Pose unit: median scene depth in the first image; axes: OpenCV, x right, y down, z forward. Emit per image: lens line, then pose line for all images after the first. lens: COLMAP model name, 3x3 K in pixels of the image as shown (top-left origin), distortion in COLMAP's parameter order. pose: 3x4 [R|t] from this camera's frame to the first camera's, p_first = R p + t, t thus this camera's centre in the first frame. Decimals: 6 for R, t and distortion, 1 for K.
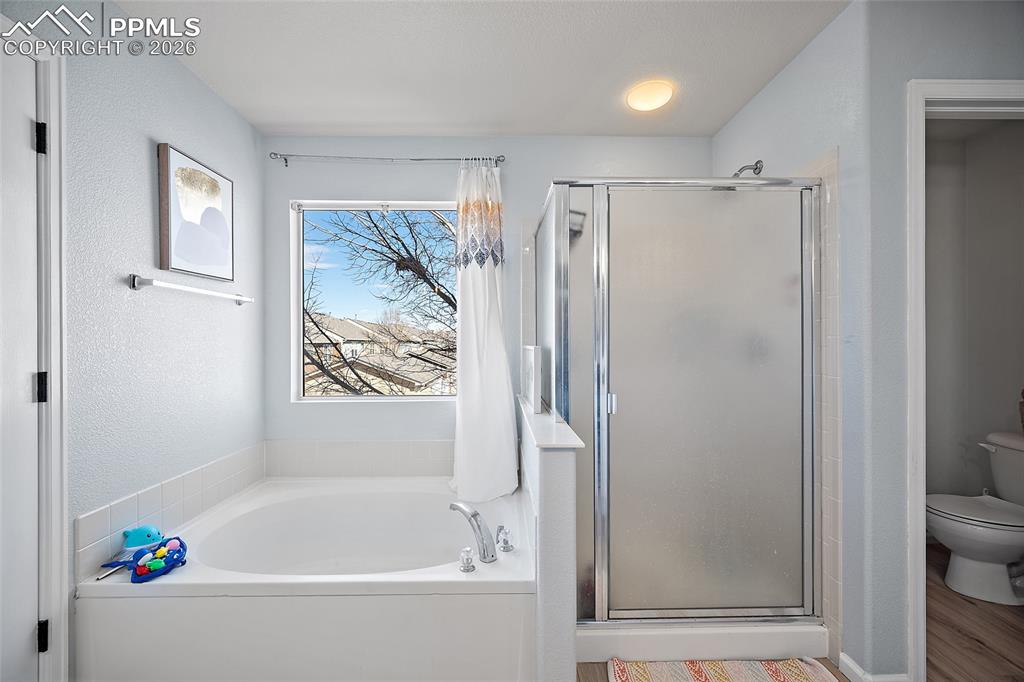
lens RADIAL K [[406.9, 0, 511.0], [0, 406.9, 344.9], [0, 0, 1]] dist [-0.008200, 0.001385]
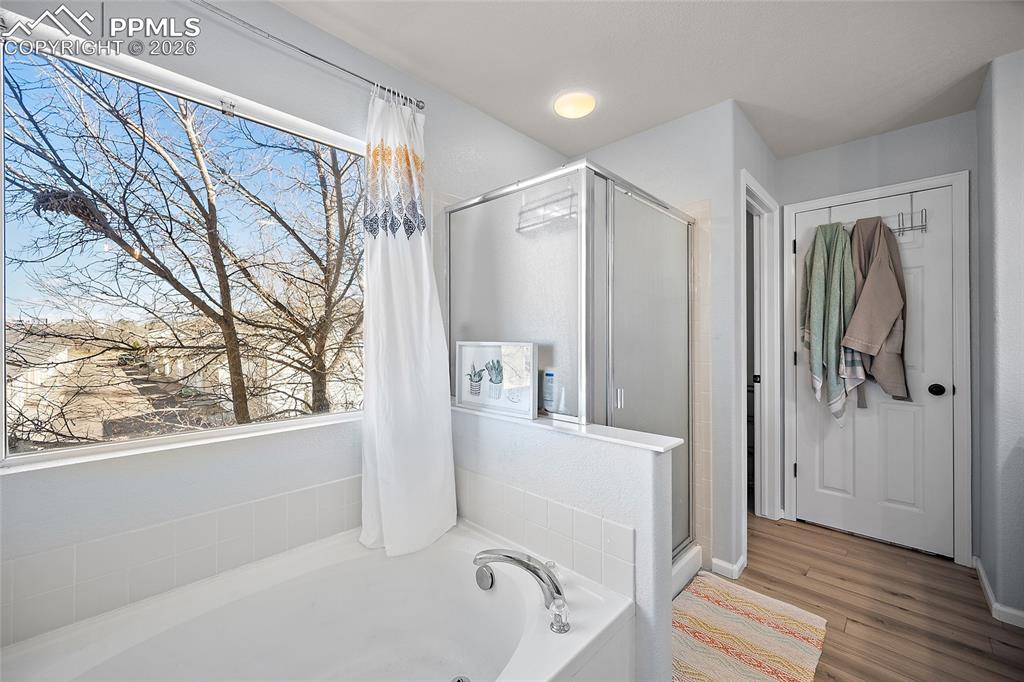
lens RADIAL K [[406.9, 0, 509.1], [0, 406.9, 337.6], [0, 0, 1]] dist [-0.008200, 0.001385]
pose [[0.722973, 0.000878, 0.690876, -0.448033], [0.000994, 0.999997, -0.002311, -0.003850], [-0.690876, 0.002357, 0.722970, 0.312004]]
